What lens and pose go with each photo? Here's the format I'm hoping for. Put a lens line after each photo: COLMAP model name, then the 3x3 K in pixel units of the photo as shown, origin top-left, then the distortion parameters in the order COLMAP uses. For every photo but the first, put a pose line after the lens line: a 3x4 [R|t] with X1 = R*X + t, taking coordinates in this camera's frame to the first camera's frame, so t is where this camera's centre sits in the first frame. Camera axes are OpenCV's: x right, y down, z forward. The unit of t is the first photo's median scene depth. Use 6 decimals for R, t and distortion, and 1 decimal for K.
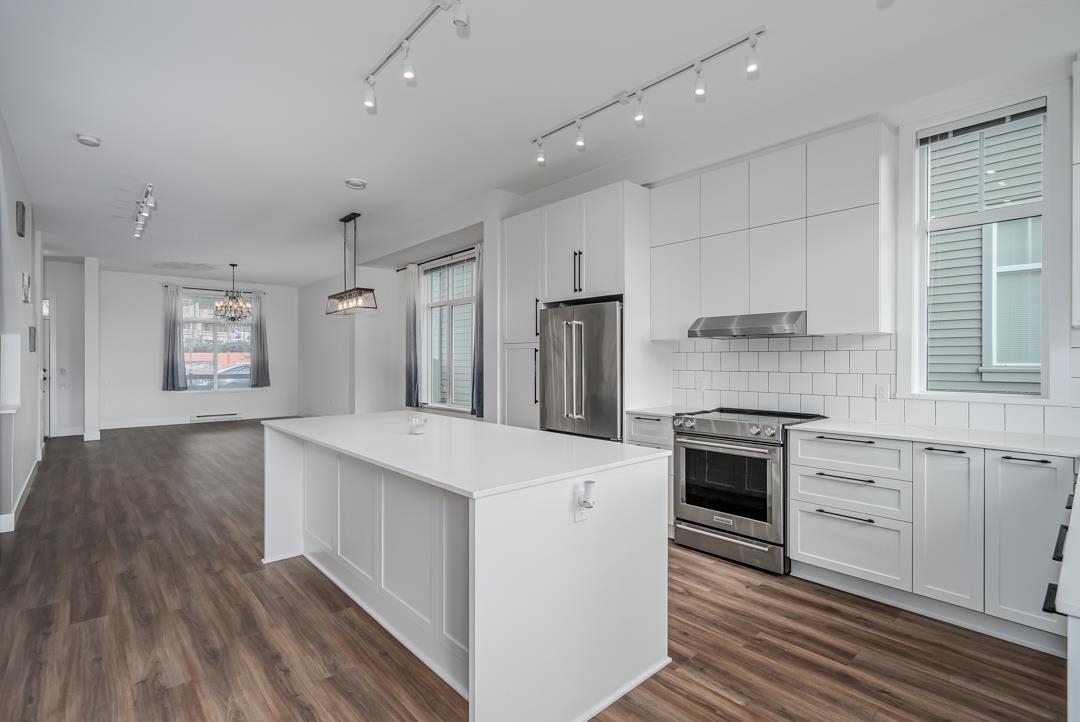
lens RADIAL K [[514.7, 0, 540.0], [0, 514.7, 361.0], [0, 0, 1]] dist [0.003178, 0.000273]
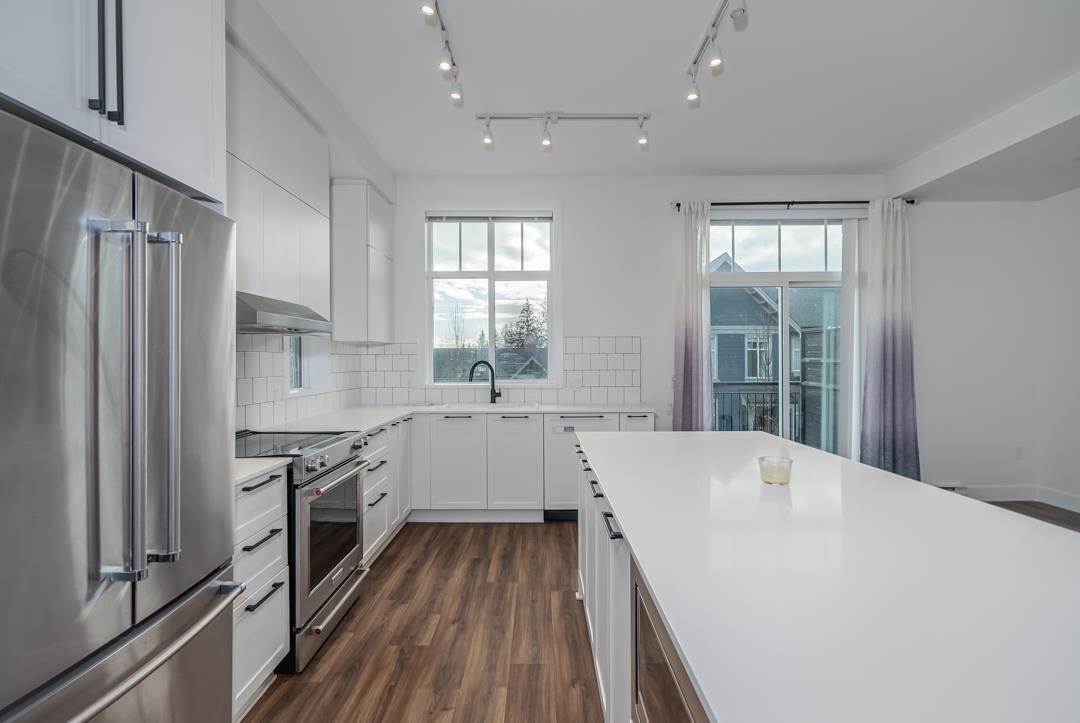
lens RADIAL K [[514.7, 0, 540.0], [0, 514.7, 361.5], [0, 0, 1]] dist [0.003178, 0.000273]
pose [[-0.741488, 0.000471, 0.670966, -0.179066], [0.006157, 0.999962, 0.006102, -0.002728], [-0.670938, 0.008656, -0.741463, 0.663641]]
